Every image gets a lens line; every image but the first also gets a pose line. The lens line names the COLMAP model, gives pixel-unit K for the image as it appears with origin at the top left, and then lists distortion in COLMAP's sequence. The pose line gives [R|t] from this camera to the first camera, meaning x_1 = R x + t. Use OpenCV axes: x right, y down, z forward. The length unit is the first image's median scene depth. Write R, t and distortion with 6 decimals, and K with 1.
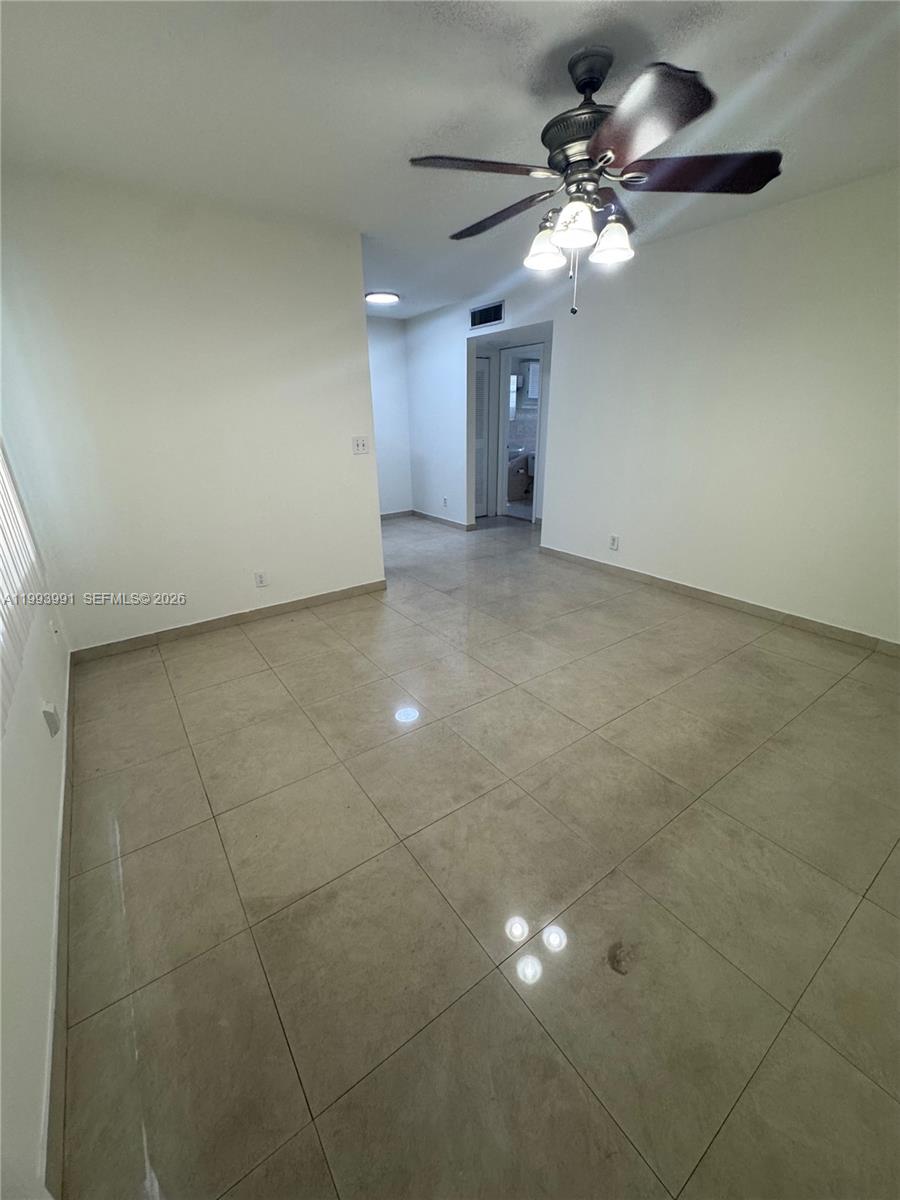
lens RADIAL K [[478.4, 0, 452.4], [0, 478.4, 600.8], [0, 0, 1]] dist [-0.002905, 0.000213]
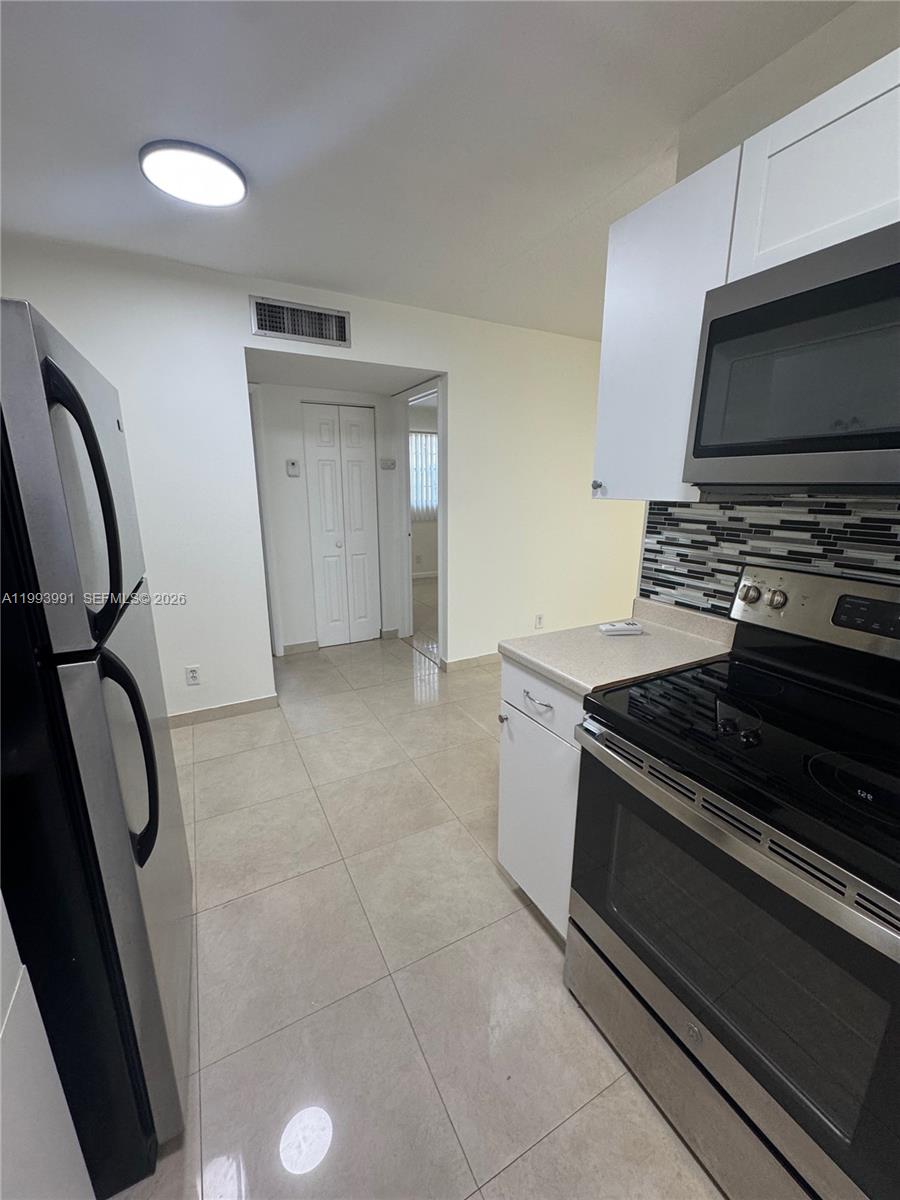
lens RADIAL K [[478.4, 0, 452.4], [0, 478.4, 600.8], [0, 0, 1]] dist [-0.002905, 0.000213]
pose [[0.128237, -0.223568, 0.966216, -0.744077], [0.360055, 0.918280, 0.164689, -0.473571], [-0.924076, 0.326771, 0.198254, 1.204527]]
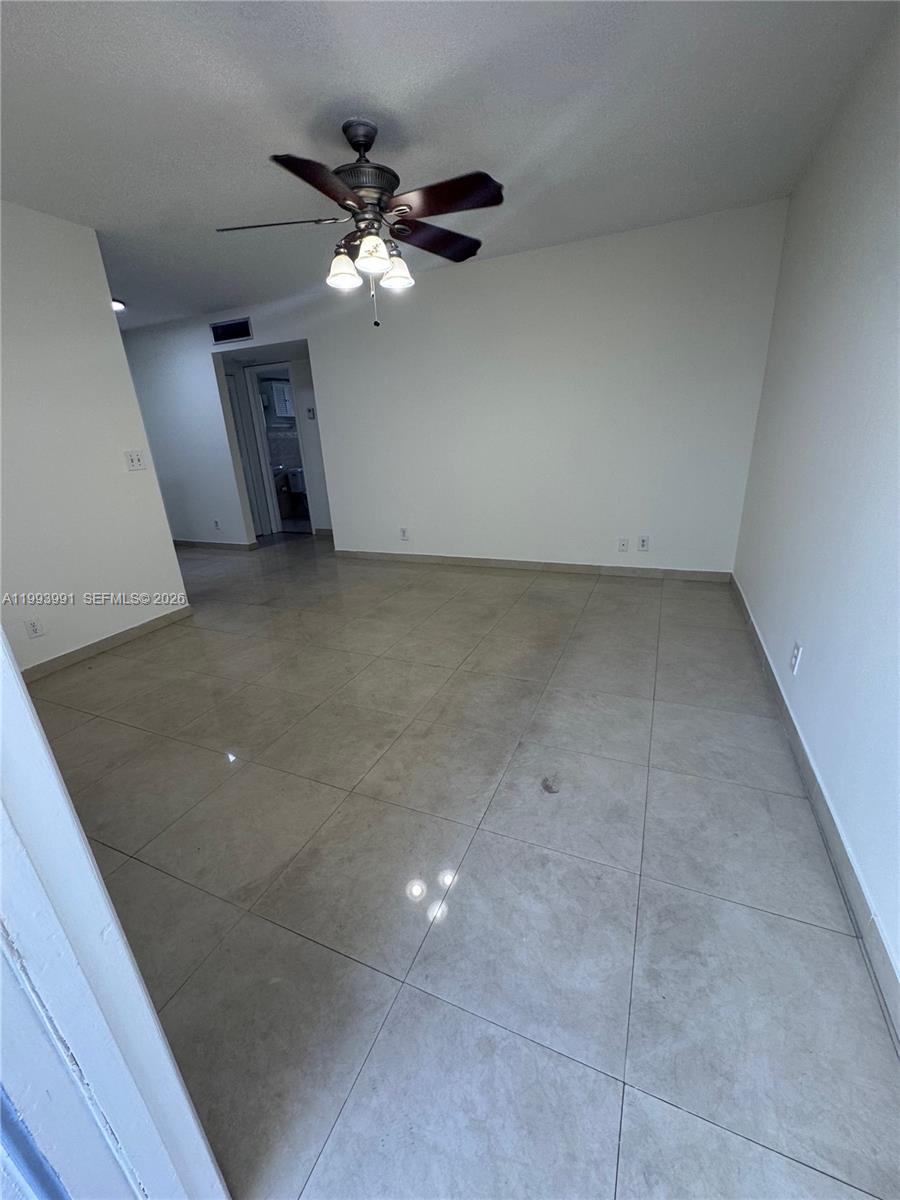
lens RADIAL K [[478.4, 0, 452.4], [0, 478.4, 600.8], [0, 0, 1]] dist [-0.002905, 0.000213]
pose [[0.859644, -0.199322, 0.470407, -0.163025], [0.221200, 0.975187, 0.008977, 0.060581], [-0.460524, 0.096337, 0.882404, -0.048791]]
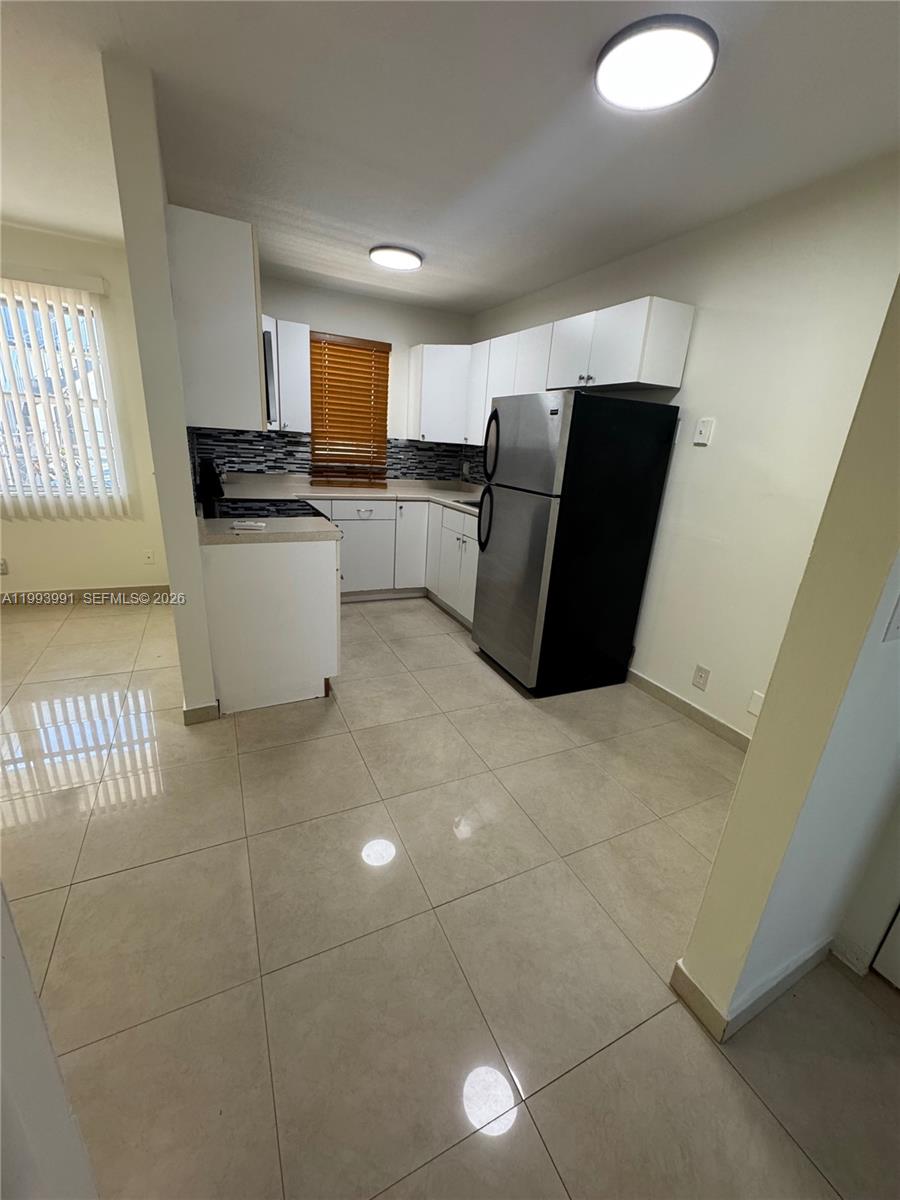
lens RADIAL K [[476.8, 0, 453.7], [0, 476.8, 601.2], [0, 0, 1]] dist [-0.003642, 0.000203]
pose [[-0.167839, 0.318295, -0.933016, 0.347522], [-0.423509, 0.831373, 0.359804, -0.584023], [0.890208, 0.455530, -0.004736, 1.461907]]
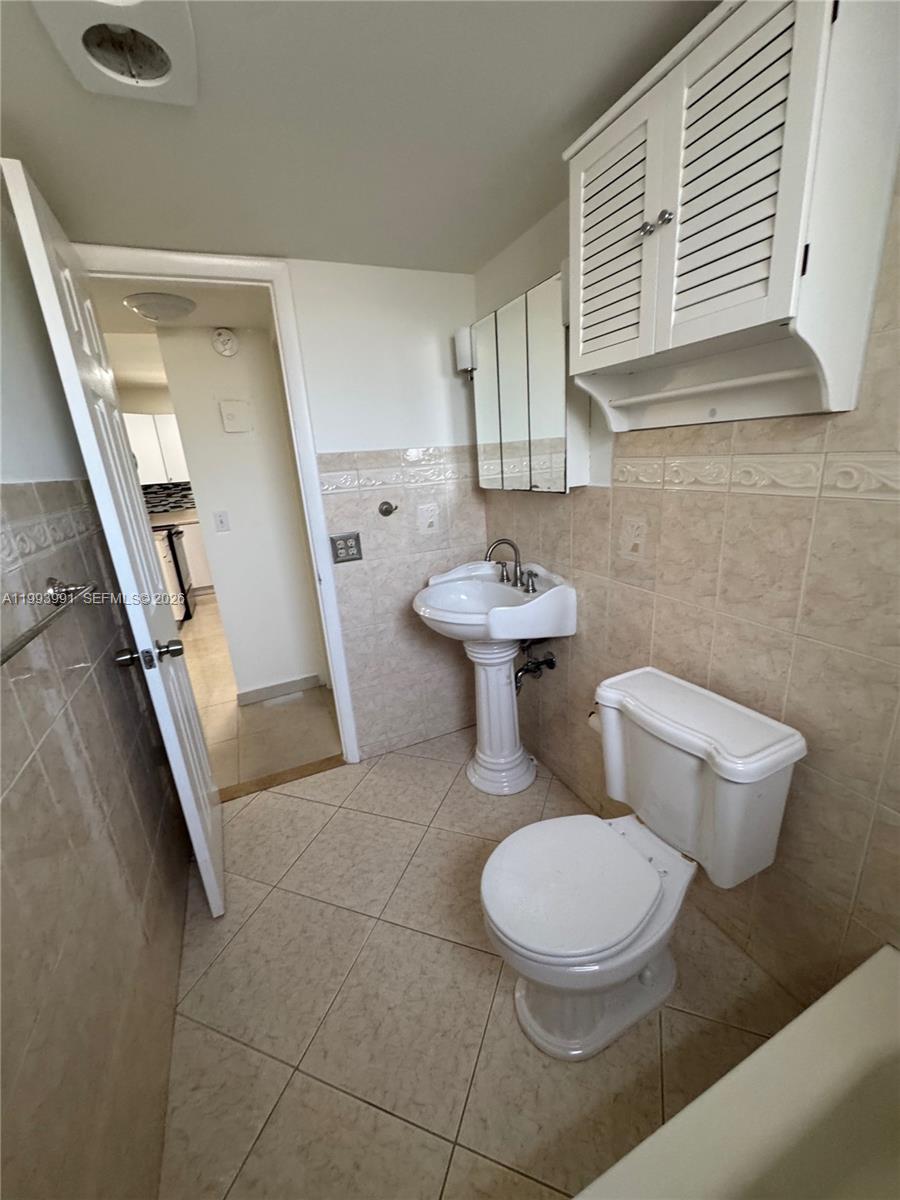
lens RADIAL K [[478.4, 0, 452.4], [0, 478.4, 600.8], [0, 0, 1]] dist [-0.002905, 0.000213]
pose [[-0.199179, 0.304563, -0.931434, 0.782203], [-0.287343, 0.890550, 0.352641, -0.864718], [0.936889, 0.337880, -0.089865, 2.167769]]
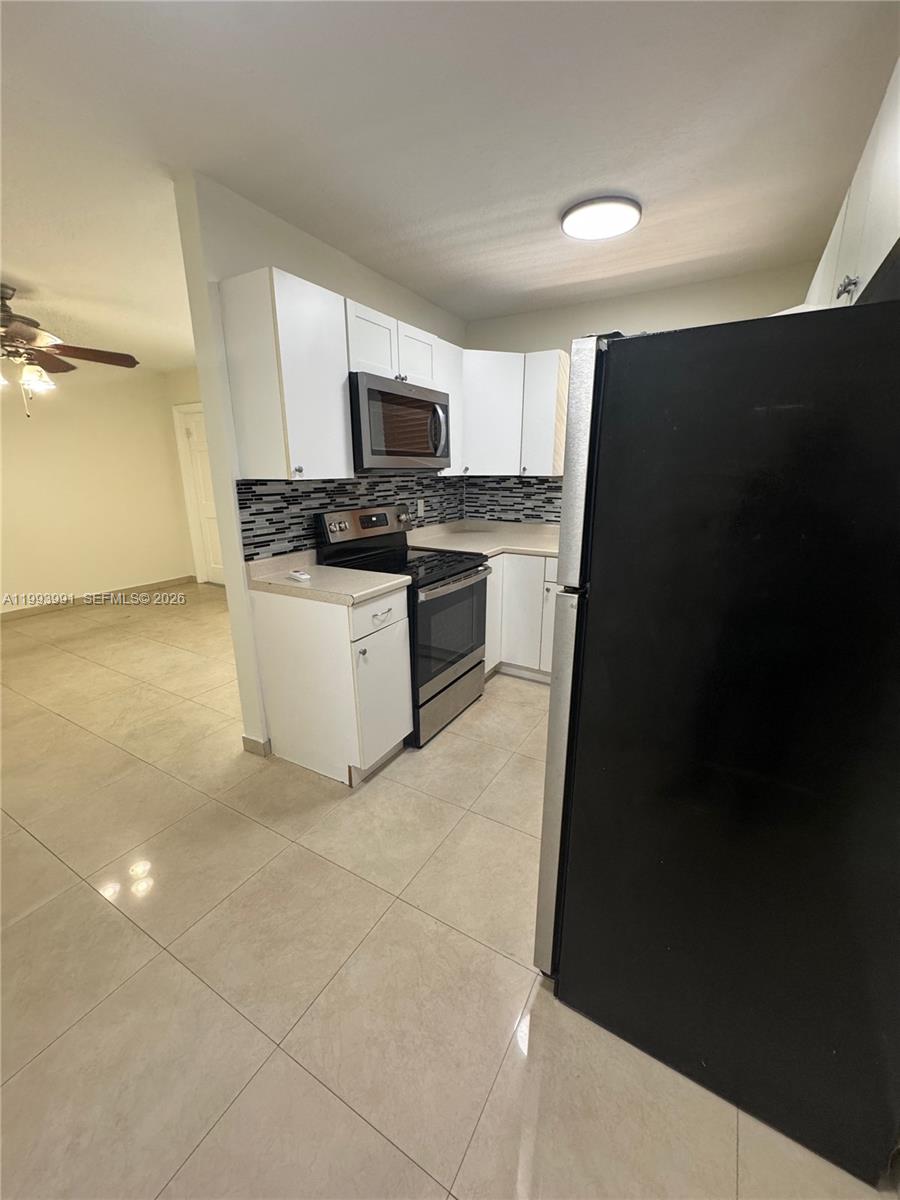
lens RADIAL K [[478.4, 0, 452.4], [0, 478.4, 600.8], [0, 0, 1]] dist [-0.002905, 0.000213]
pose [[-0.913650, 0.121527, -0.387910, -0.200029], [-0.137003, 0.806378, 0.575313, -0.683307], [0.382718, 0.578780, -0.720098, 1.719333]]
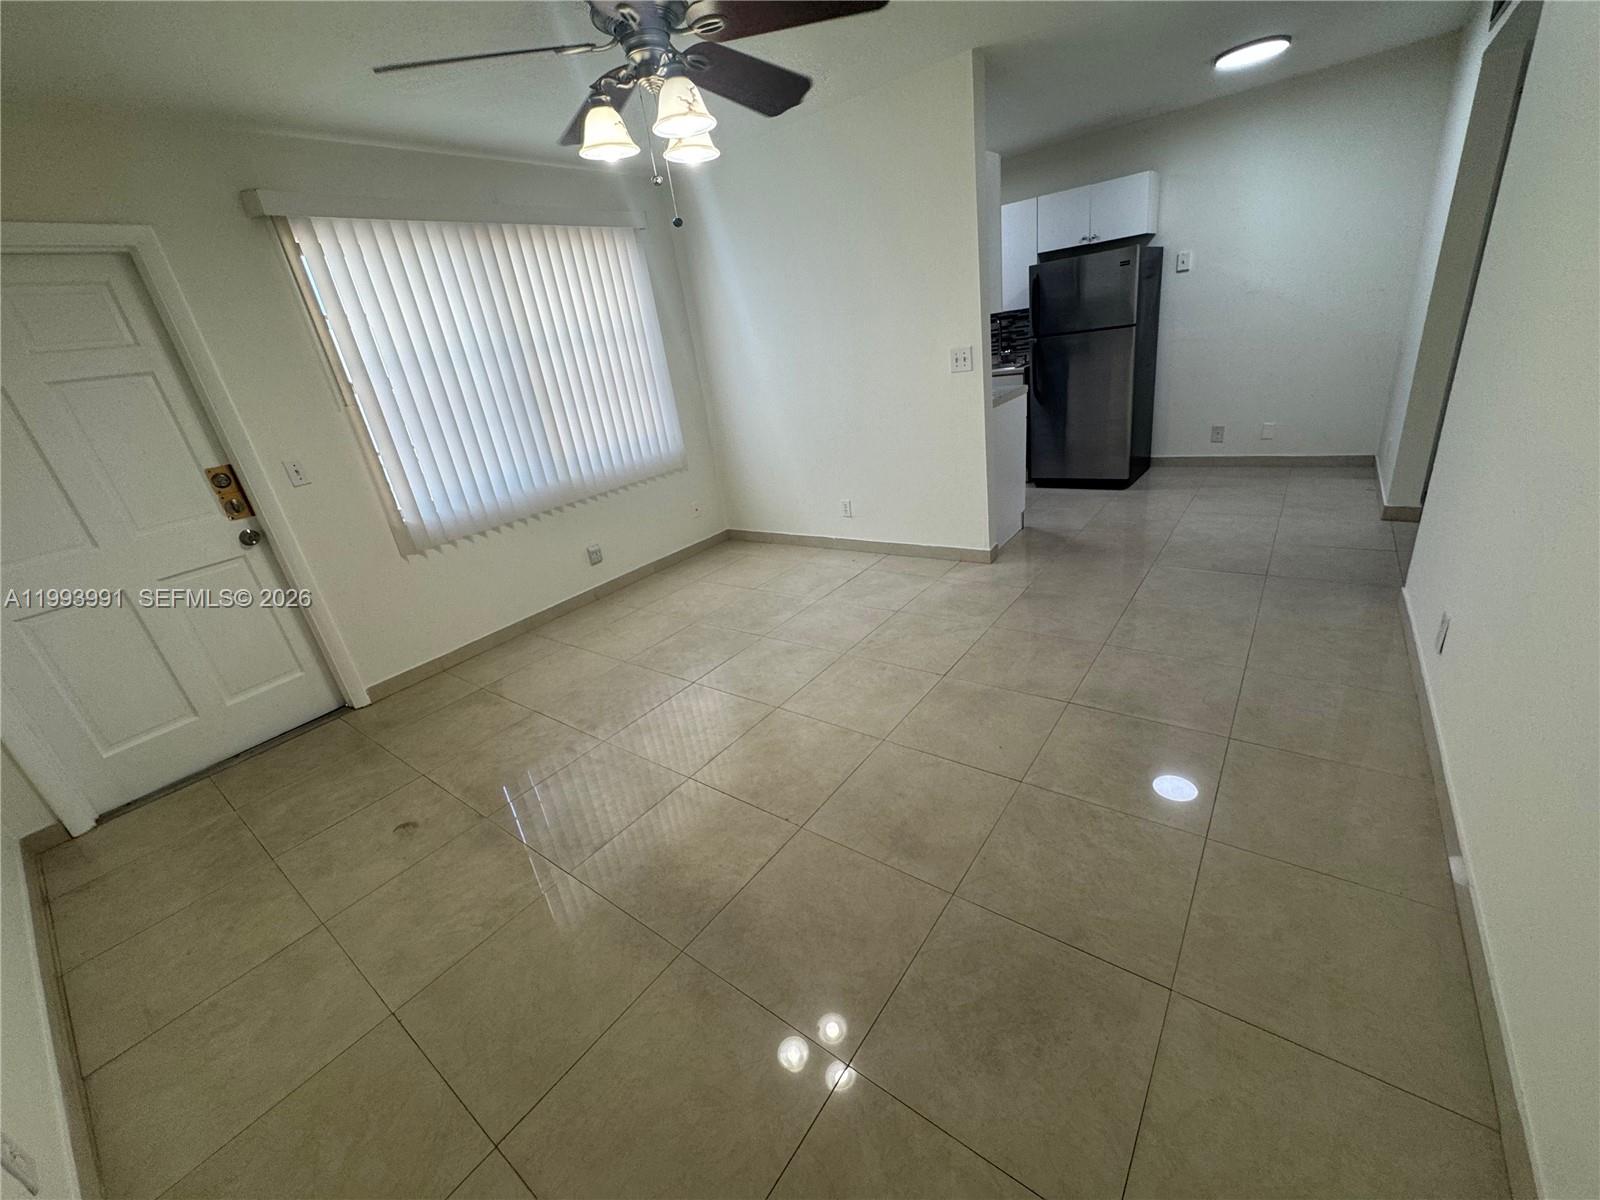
lens RADIAL K [[637.8, 0, 802.3], [0, 637.8, 597.3], [0, 0, 1]] dist [-0.002905, 0.000213]
pose [[0.294586, 0.337528, -0.894033, 0.764450], [-0.224324, 0.933831, 0.278638, -0.214578], [0.928923, 0.118470, 0.350809, 0.502704]]
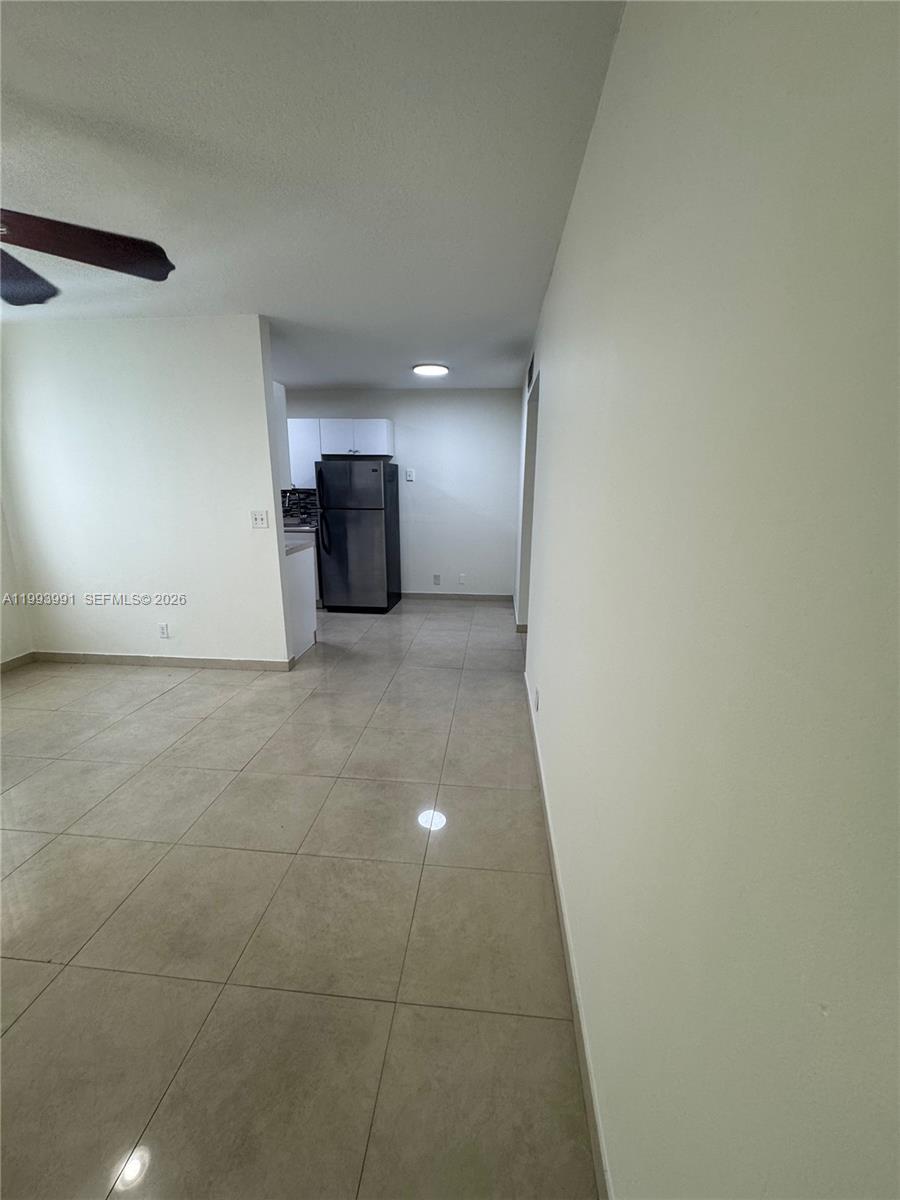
lens RADIAL K [[478.4, 0, 452.4], [0, 478.4, 600.8], [0, 0, 1]] dist [-0.002905, 0.000213]
pose [[0.752609, 0.175034, -0.634778, 0.785154], [-0.258505, 0.965167, -0.040355, -0.240115], [0.605602, 0.194465, 0.771640, 0.548824]]
